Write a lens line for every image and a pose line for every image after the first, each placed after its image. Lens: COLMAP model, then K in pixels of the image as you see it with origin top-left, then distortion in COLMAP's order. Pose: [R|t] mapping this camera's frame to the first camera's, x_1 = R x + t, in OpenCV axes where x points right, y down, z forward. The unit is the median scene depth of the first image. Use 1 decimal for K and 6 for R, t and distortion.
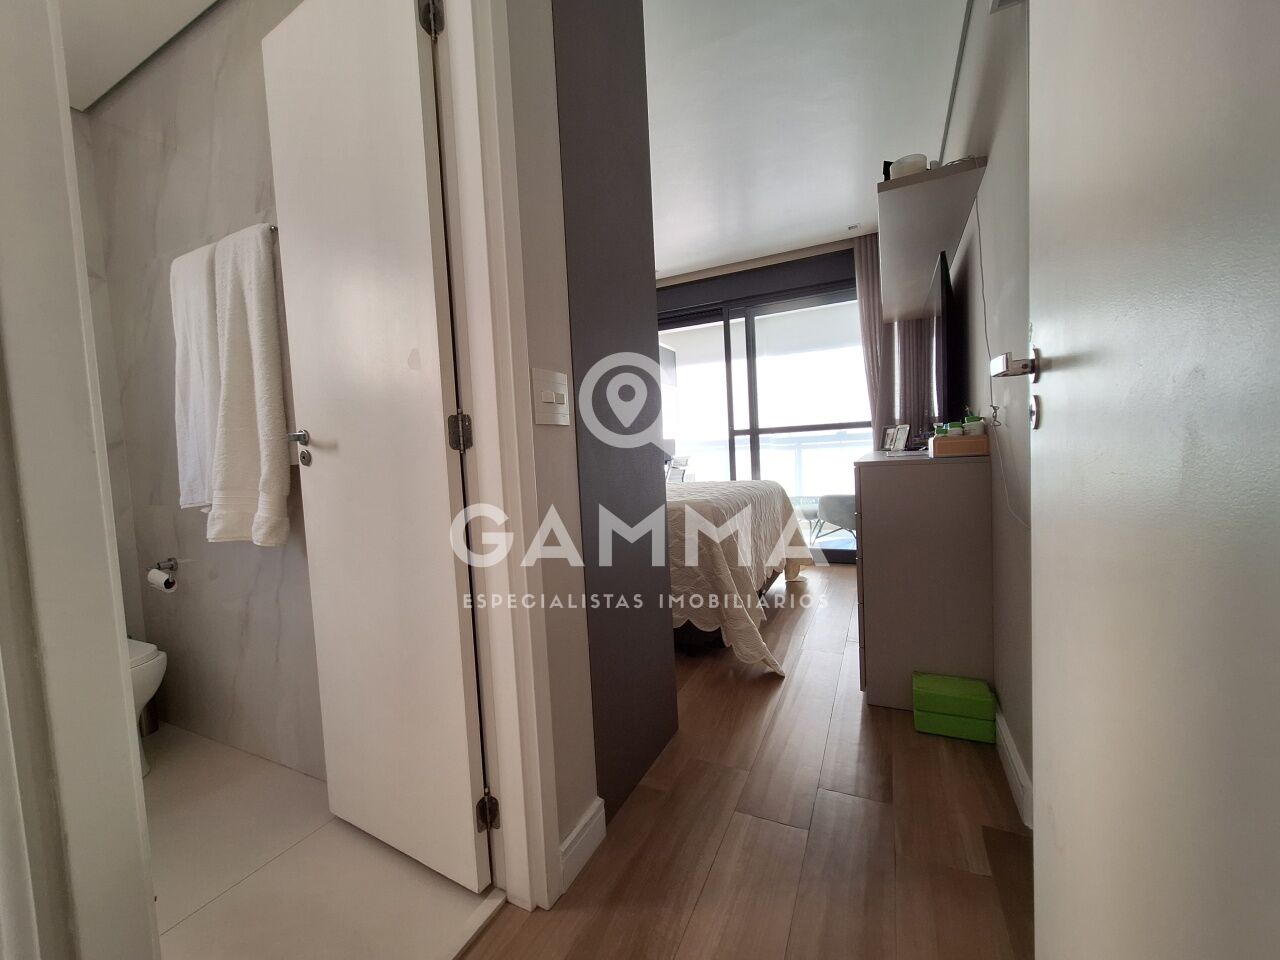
lens RADIAL K [[508.6, 0, 640.0], [0, 508.6, 480.0], [0, 0, 1]] dist [-0.000071, -0.000056]
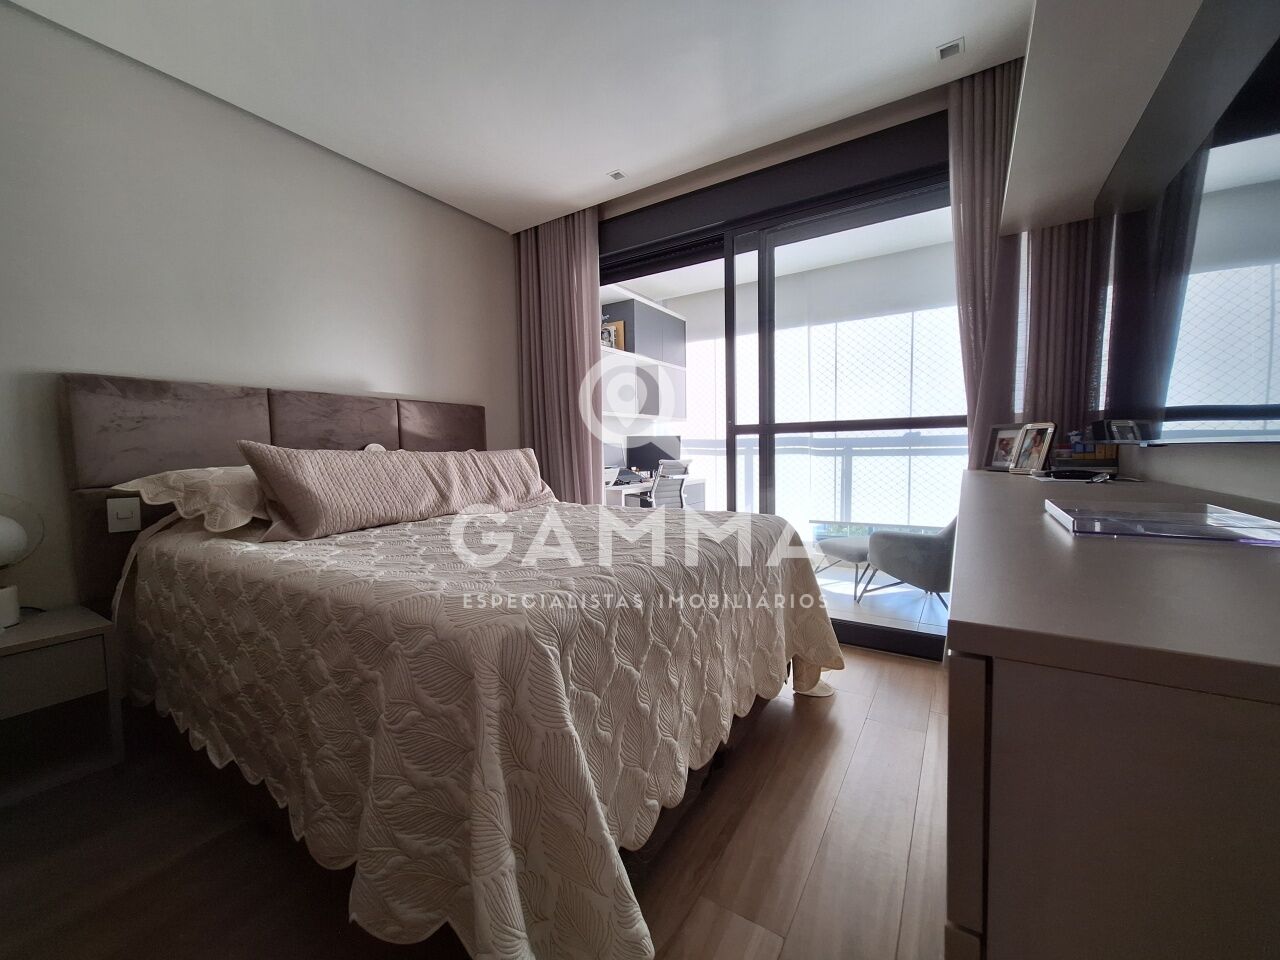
lens RADIAL K [[508.6, 0, 640.0], [0, 508.6, 480.0], [0, 0, 1]] dist [-0.000071, -0.000056]
pose [[0.992698, 0.041406, -0.113300, 0.143109], [-0.040154, 0.999105, 0.013314, -0.032712], [0.113749, -0.008667, 0.993472, 0.350477]]
